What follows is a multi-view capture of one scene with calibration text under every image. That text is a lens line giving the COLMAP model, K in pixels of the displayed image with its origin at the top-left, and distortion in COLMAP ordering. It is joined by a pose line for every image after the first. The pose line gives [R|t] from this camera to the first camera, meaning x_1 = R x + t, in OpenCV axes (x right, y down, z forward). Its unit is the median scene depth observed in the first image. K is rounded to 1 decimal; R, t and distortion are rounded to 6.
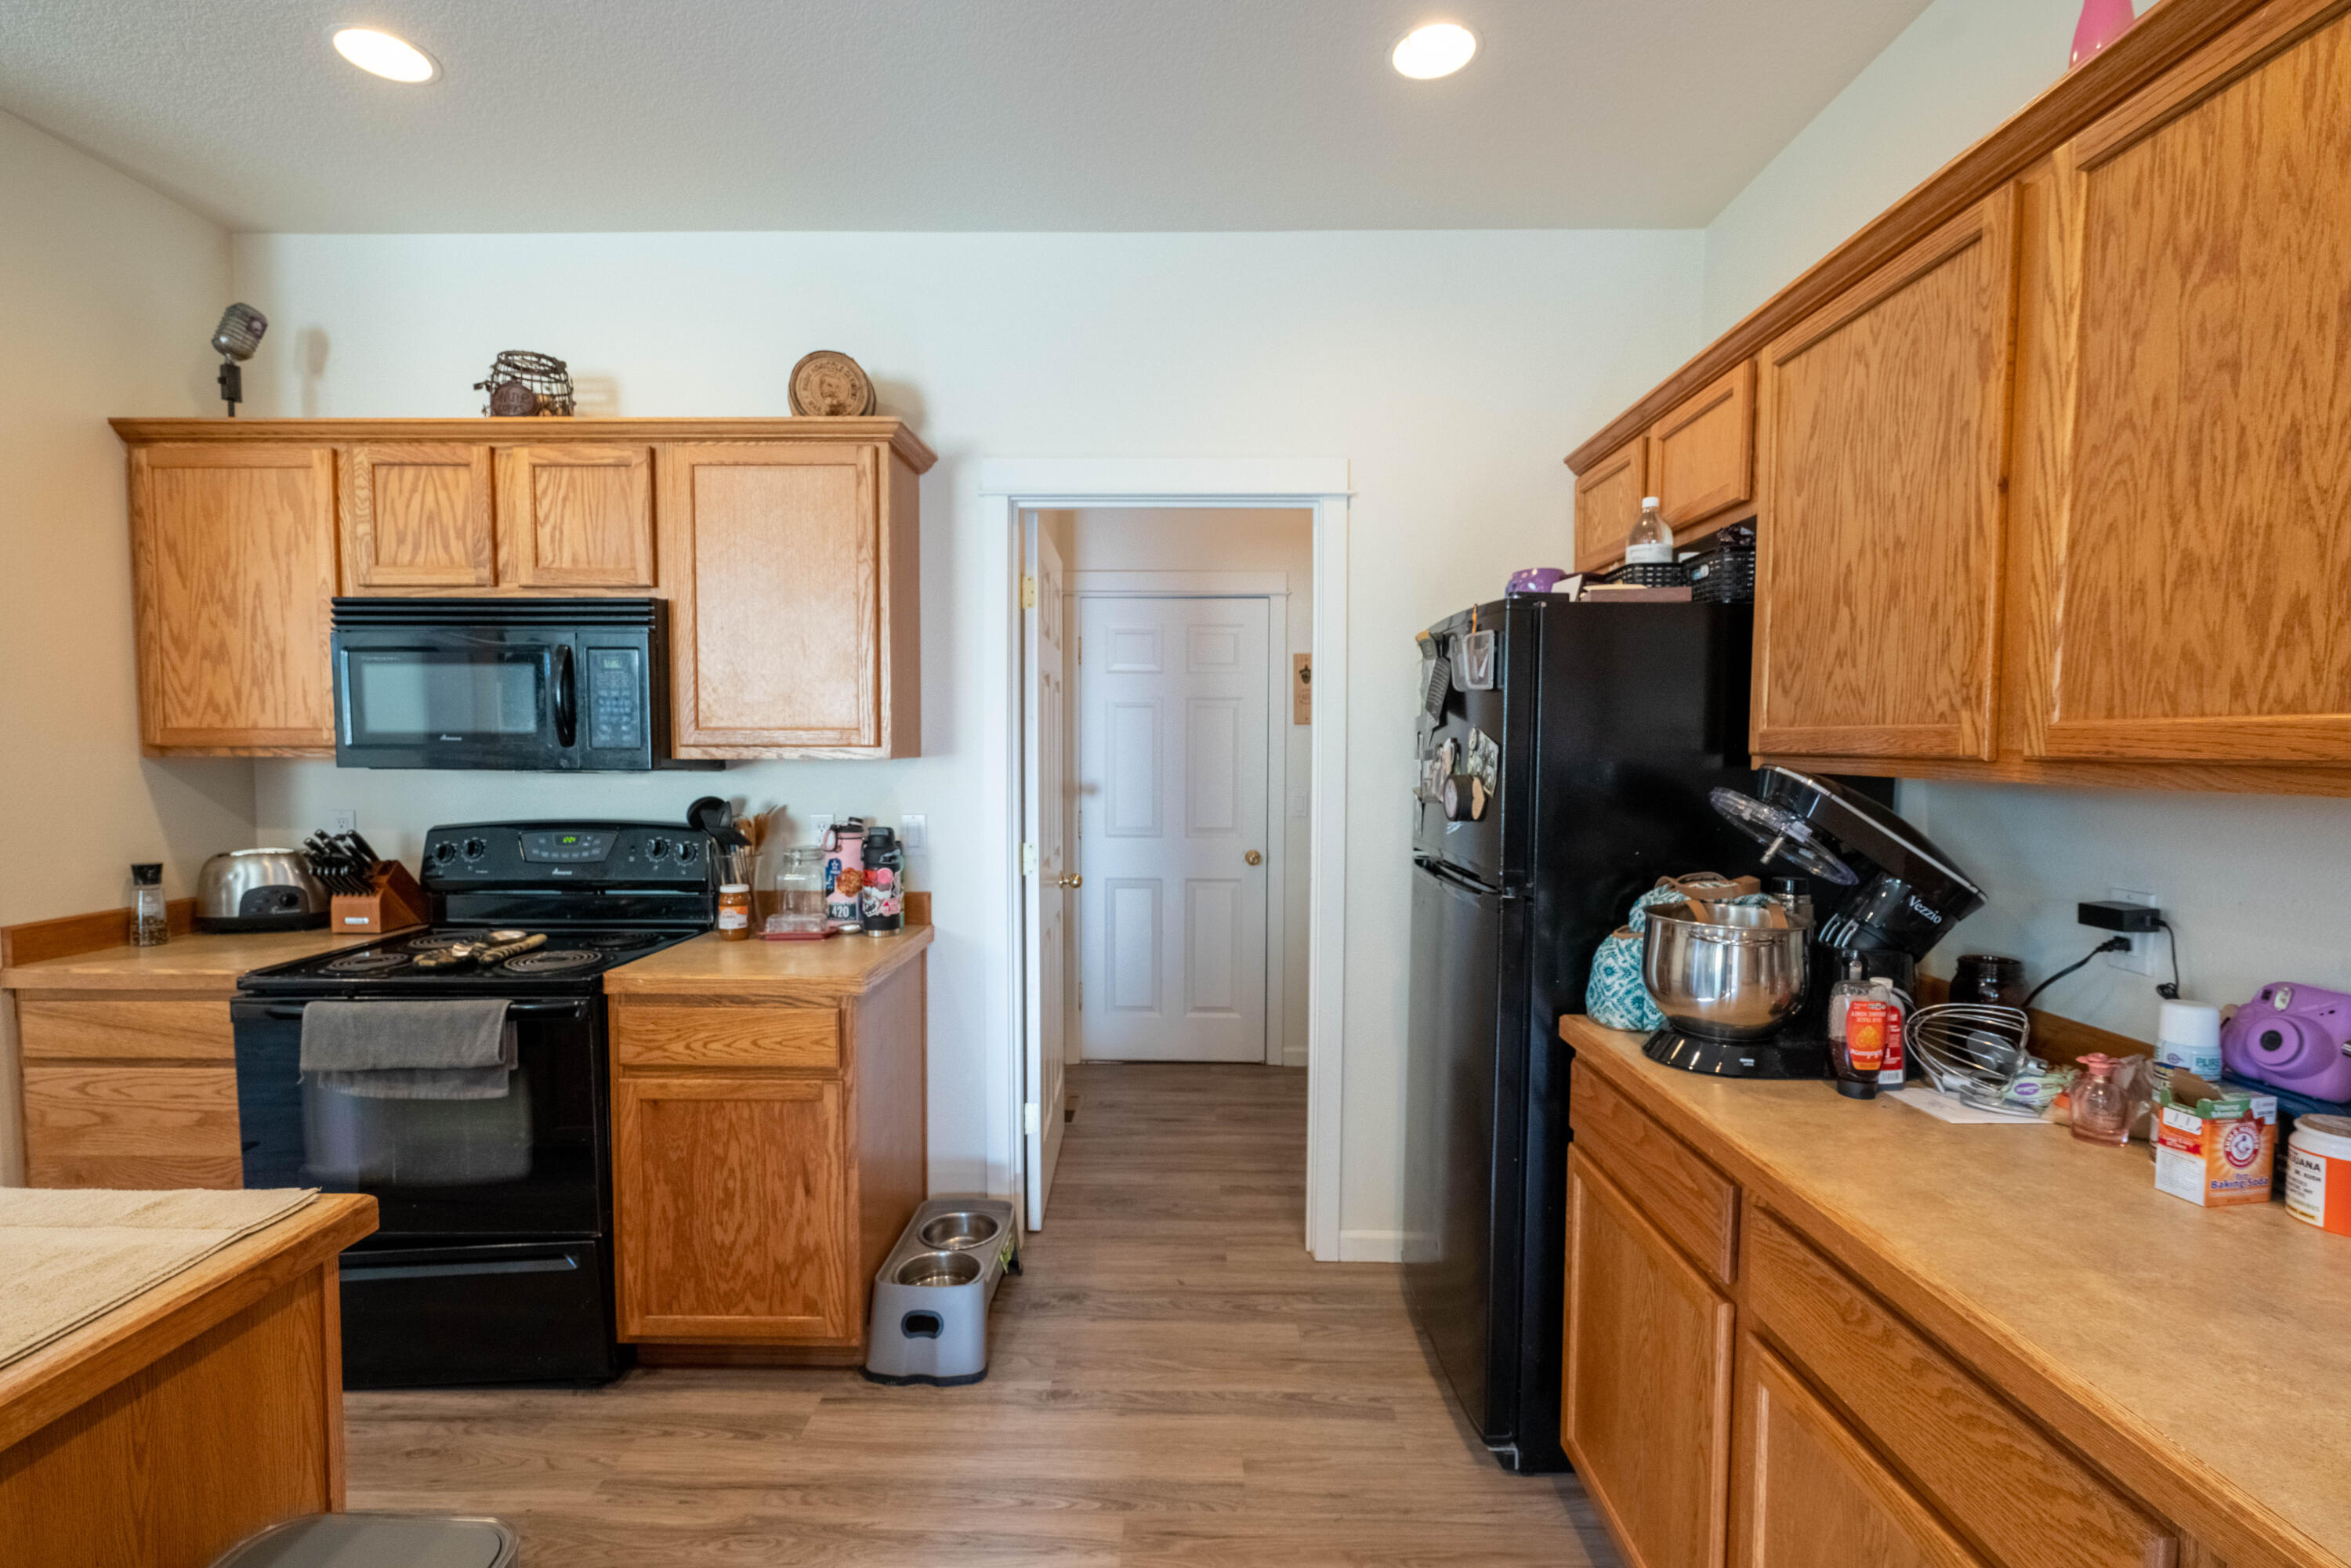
lens RADIAL K [[1064.5, 0, 1175.0], [0, 1064.5, 797.2], [0, 0, 1]] dist [-0.006004, 0.003360]
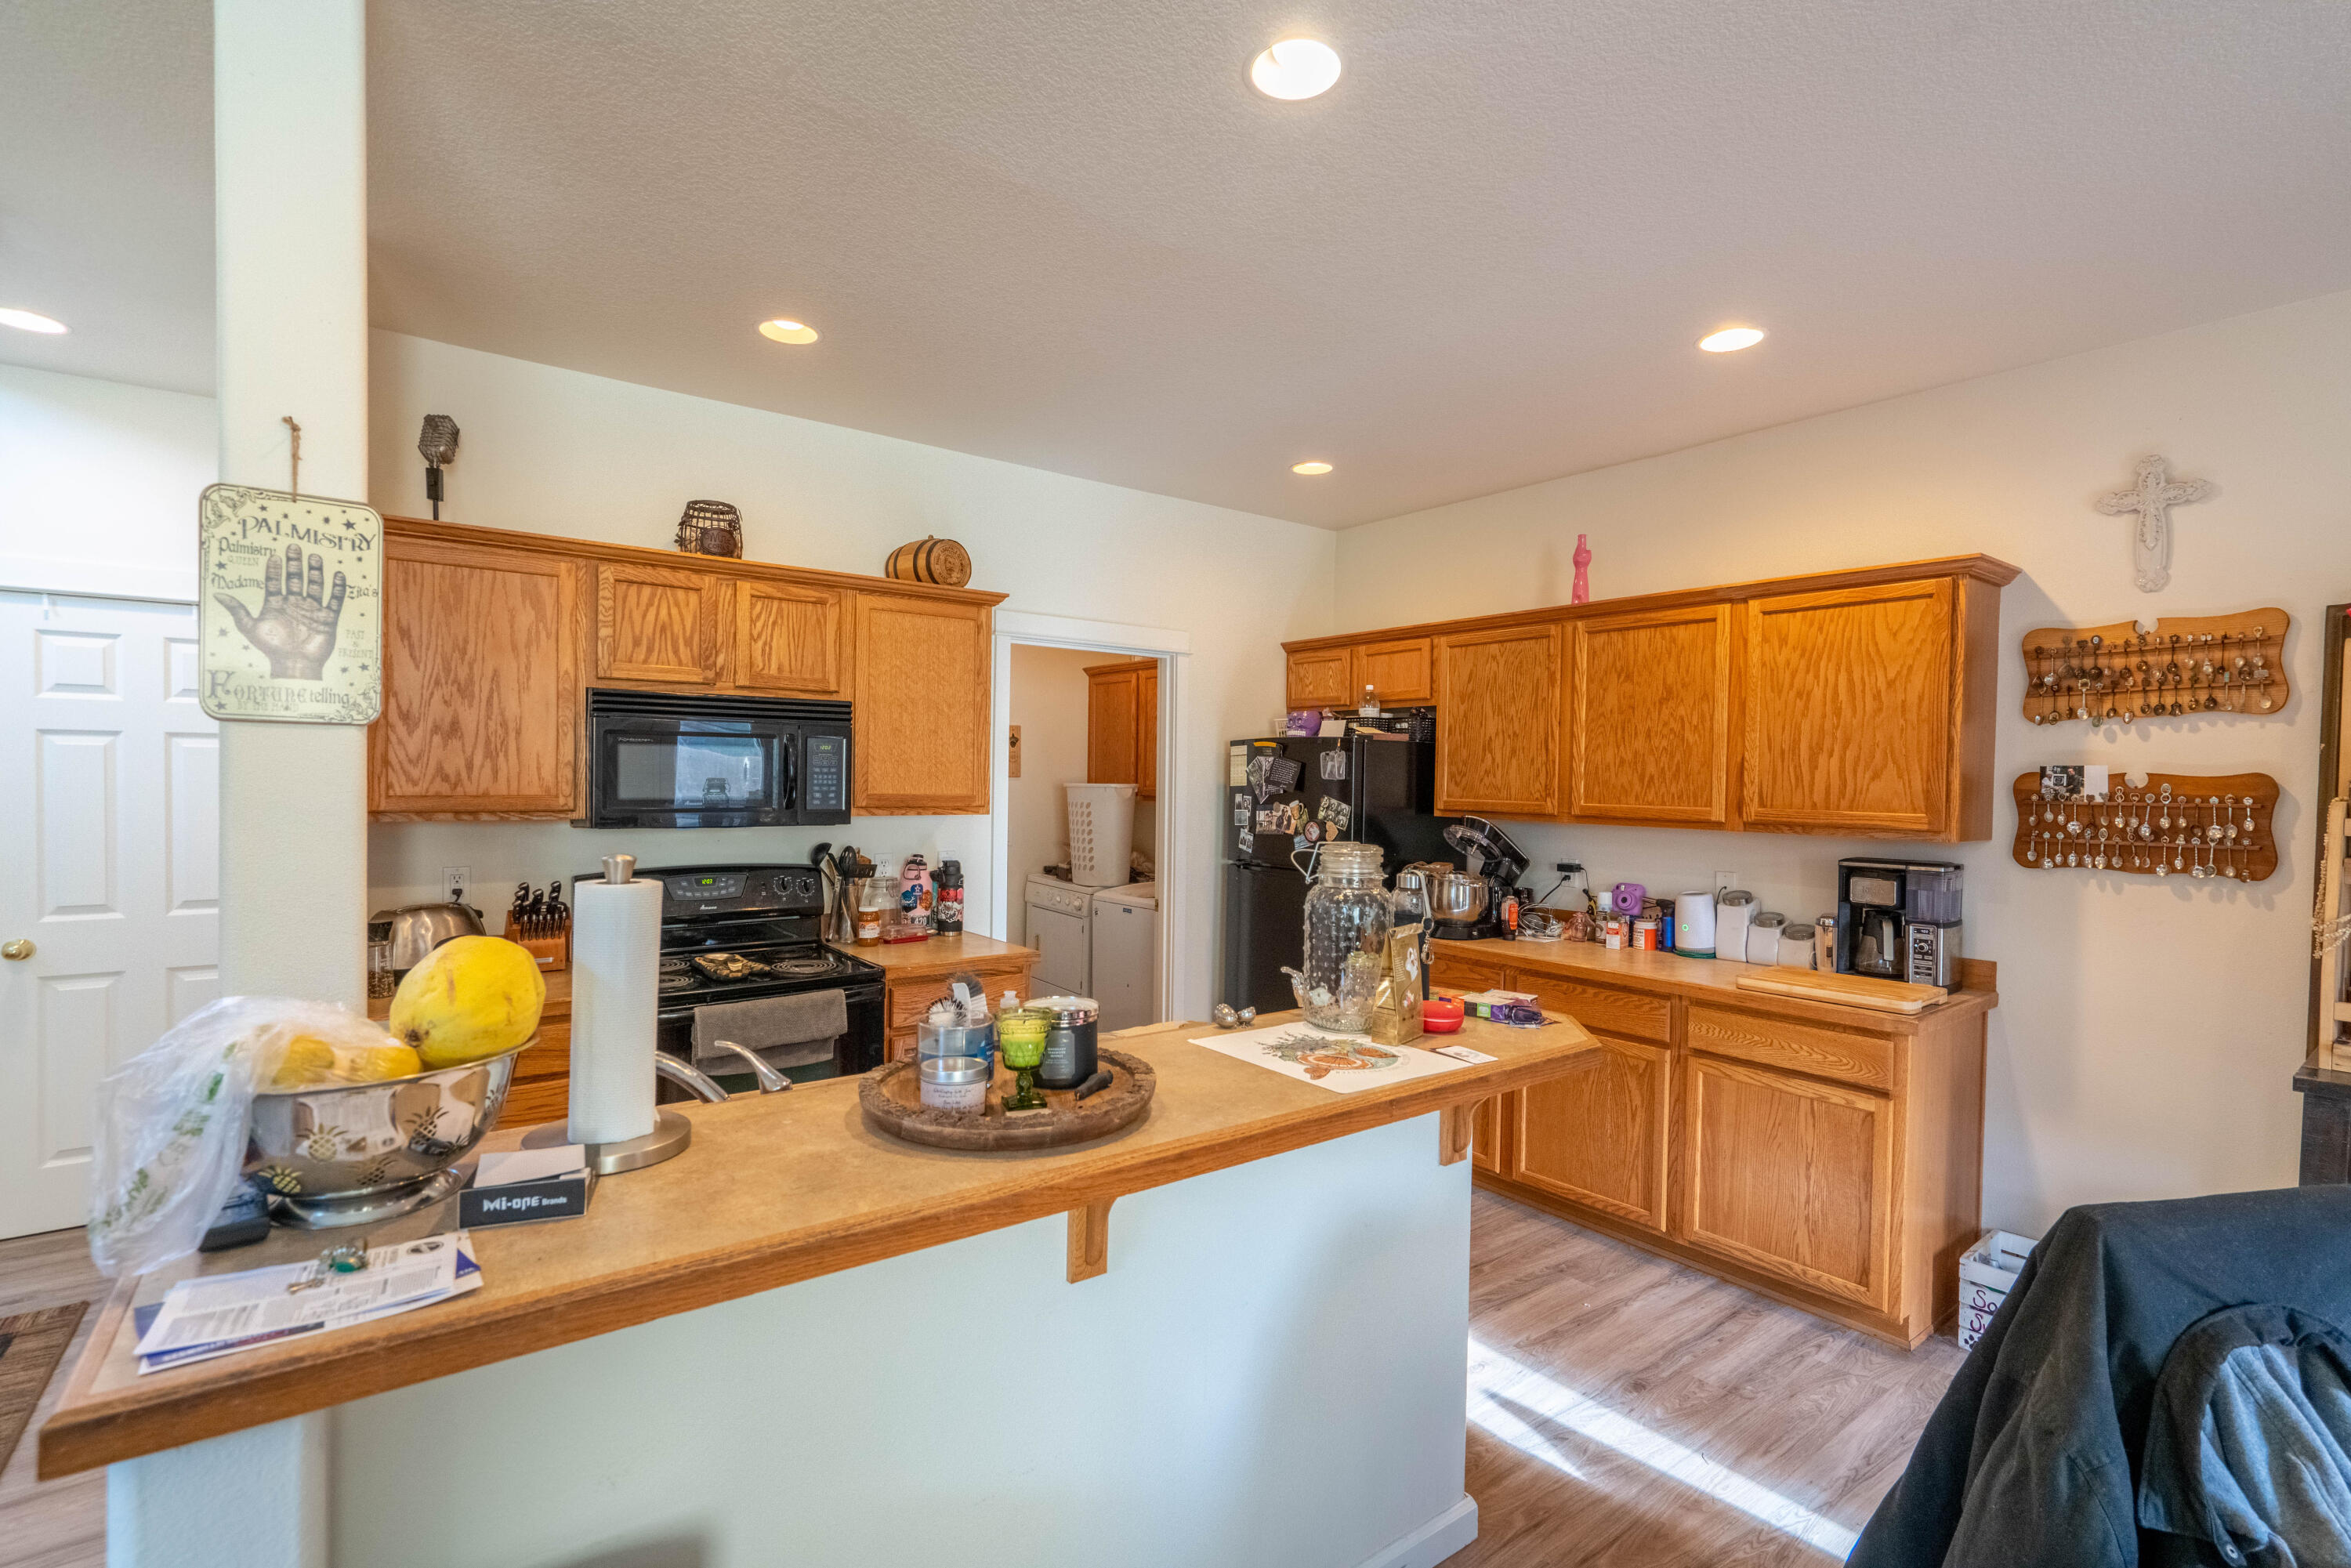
lens RADIAL K [[1064.5, 0, 1180.8], [0, 1064.5, 800.2], [0, 0, 1]] dist [-0.006004, 0.003360]
pose [[0.785854, -0.006858, 0.618374, -1.001104], [0.019882, 0.999702, -0.014180, -0.029441], [-0.618092, 0.023438, 0.785756, -0.360653]]
